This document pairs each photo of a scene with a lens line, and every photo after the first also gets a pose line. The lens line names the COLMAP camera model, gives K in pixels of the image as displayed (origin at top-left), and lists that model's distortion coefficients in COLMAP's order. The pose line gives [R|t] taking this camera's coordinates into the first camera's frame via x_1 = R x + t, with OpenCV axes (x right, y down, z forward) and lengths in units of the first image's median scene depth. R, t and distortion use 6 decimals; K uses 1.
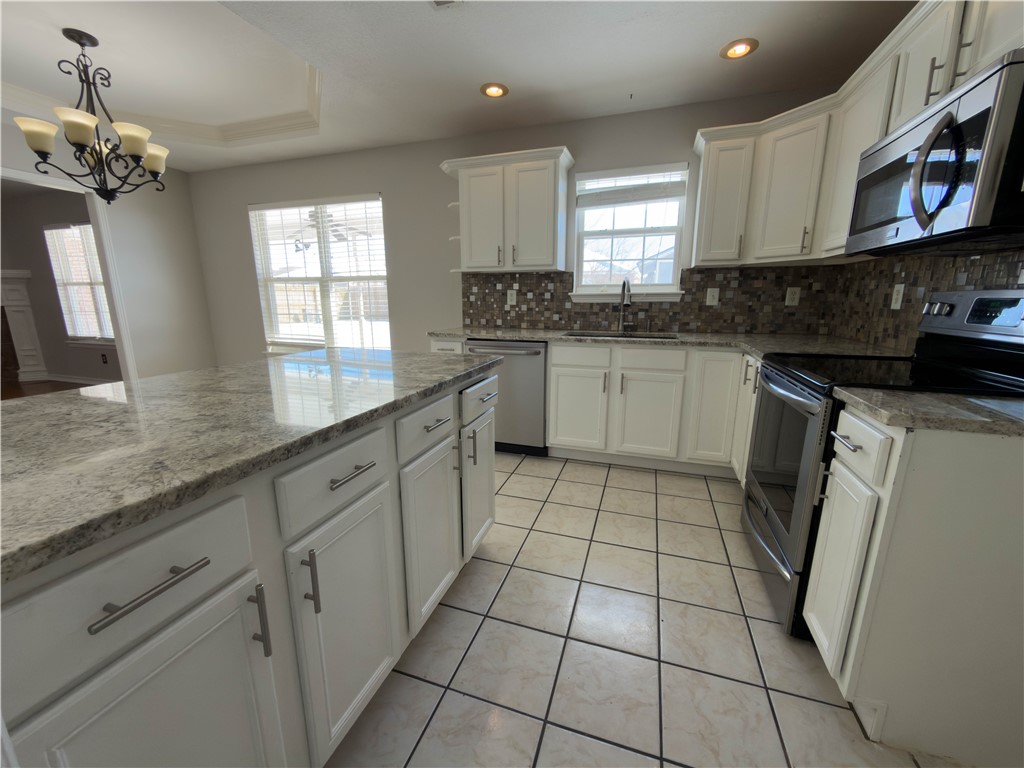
lens RADIAL K [[404.4, 0, 512.3], [0, 404.4, 383.3], [0, 0, 1]] dist [-0.003300, -0.000500]
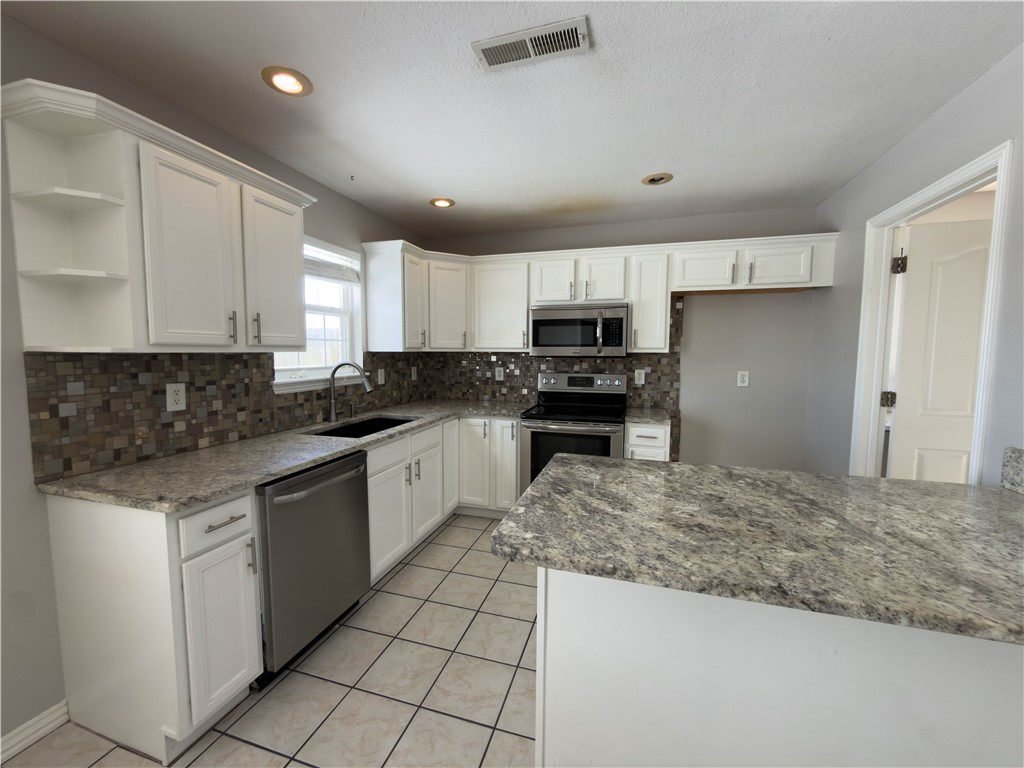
lens RADIAL K [[404.4, 0, 513.0], [0, 404.4, 383.3], [0, 0, 1]] dist [-0.003300, -0.000500]
pose [[-0.018365, -0.077011, 0.996861, -0.551343], [0.204548, 0.975652, 0.079141, -0.185194], [-0.978684, 0.205360, -0.002165, 0.574124]]
